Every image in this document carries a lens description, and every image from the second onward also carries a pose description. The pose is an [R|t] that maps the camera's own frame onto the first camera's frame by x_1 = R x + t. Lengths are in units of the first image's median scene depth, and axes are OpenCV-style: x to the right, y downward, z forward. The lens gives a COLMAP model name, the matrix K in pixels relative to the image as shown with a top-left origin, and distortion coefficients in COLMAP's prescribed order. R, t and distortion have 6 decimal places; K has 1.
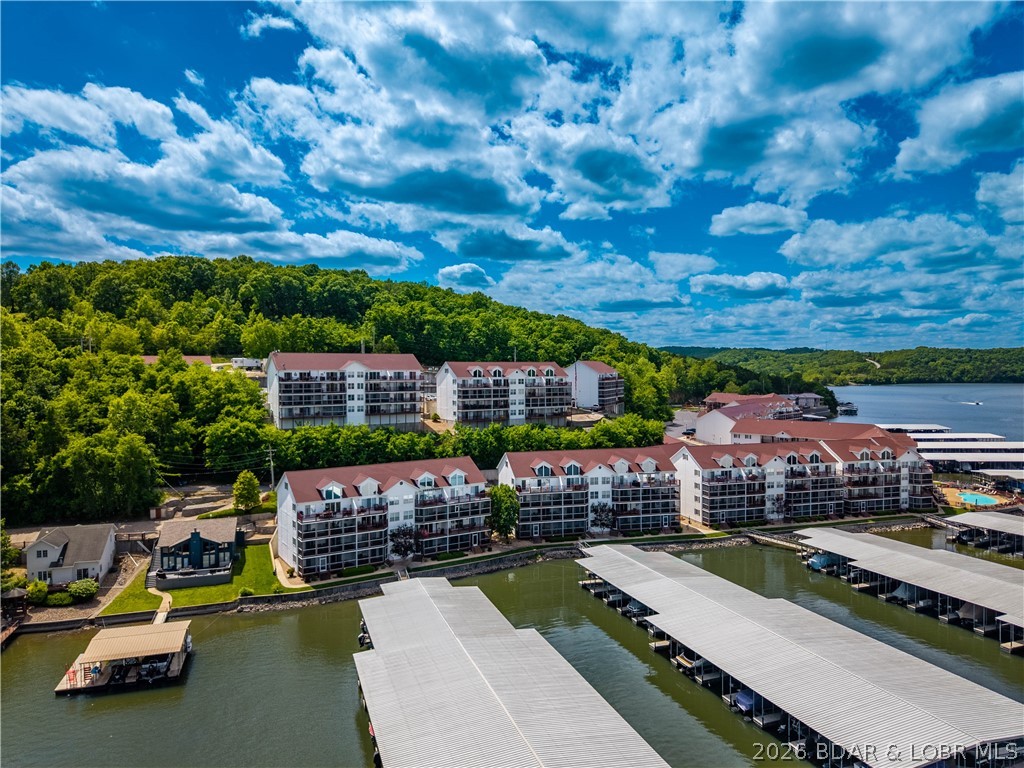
lens RADIAL K [[686.8, 0, 497.7], [0, 686.8, 340.3], [0, 0, 1]] dist [-0.021669, -0.006115]
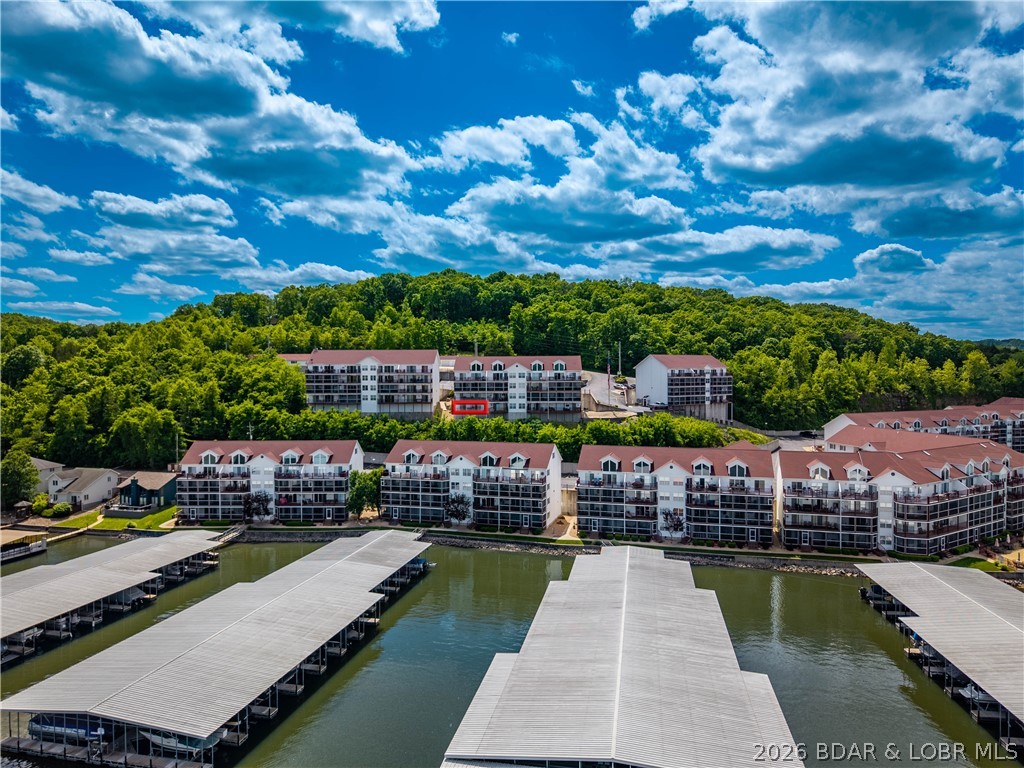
lens RADIAL K [[693.0, 0, 505.2], [0, 693.0, 378.7], [0, 0, 1]] dist [0.004388, -0.010744]
pose [[0.846556, 0.008681, -0.532229, 0.595639], [0.021425, 0.998501, 0.050364, 0.014760], [0.531869, -0.054039, 0.845101, 0.146690]]
